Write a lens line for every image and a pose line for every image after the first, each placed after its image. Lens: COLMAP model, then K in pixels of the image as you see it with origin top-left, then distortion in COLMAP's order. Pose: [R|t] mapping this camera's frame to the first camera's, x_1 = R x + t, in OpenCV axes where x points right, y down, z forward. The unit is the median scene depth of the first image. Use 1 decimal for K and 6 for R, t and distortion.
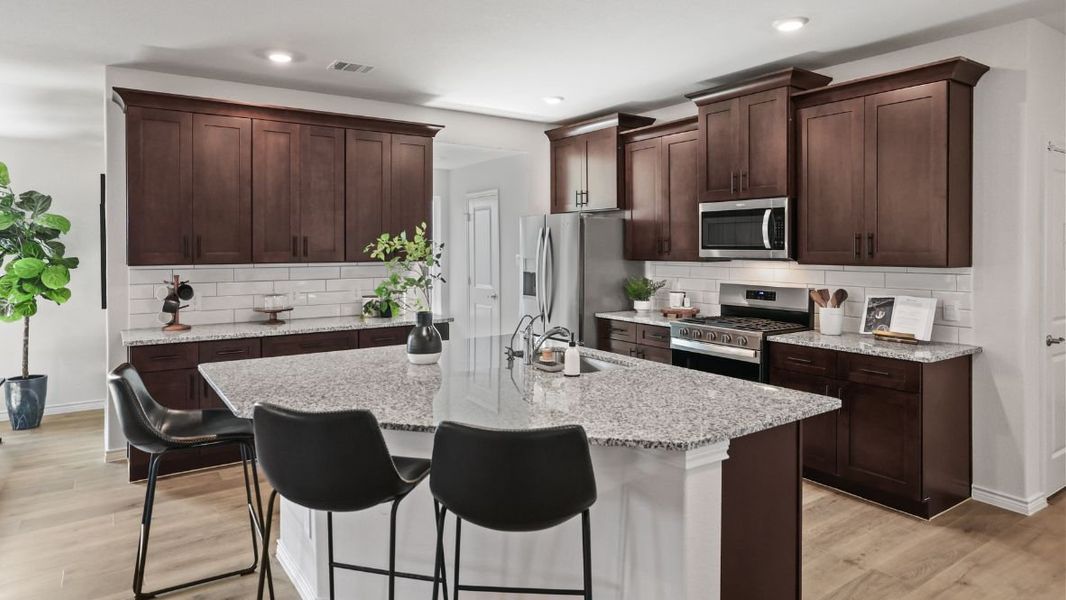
lens RADIAL K [[620.4, 0, 519.6], [0, 620.4, 254.5], [0, 0, 1]] dist [-0.006004, 0.020295]
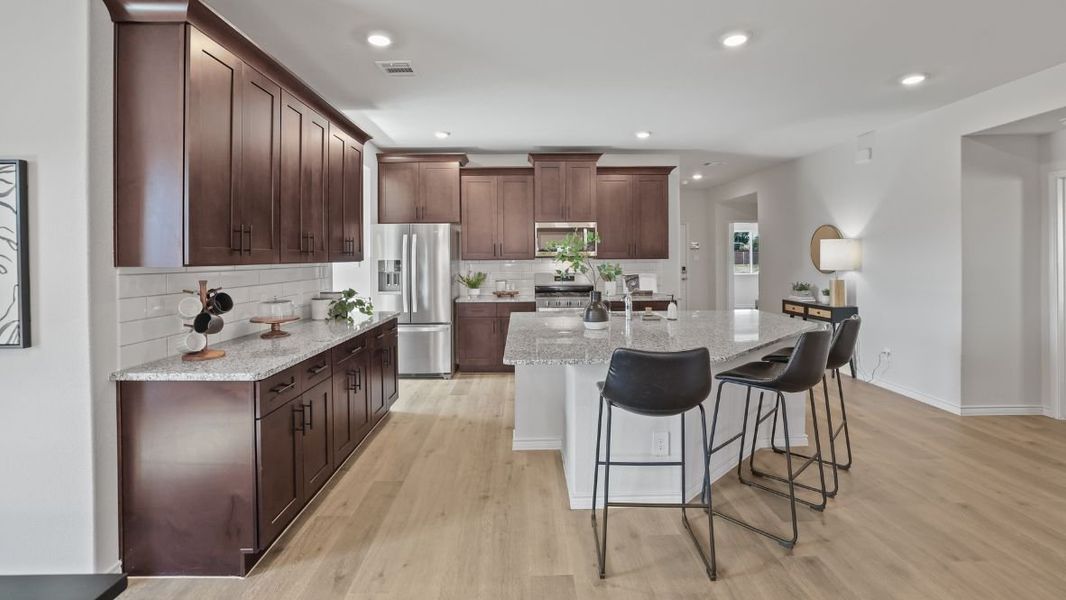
lens RADIAL K [[472.3, 0, 527.1], [0, 472.3, 256.7], [0, 0, 1]] dist [-0.009776, 0.000356]
pose [[0.544374, -0.000783, 0.838842, -0.814977], [0.016663, 0.999812, -0.009881, 0.018038], [-0.838677, 0.019357, 0.544285, 0.409887]]
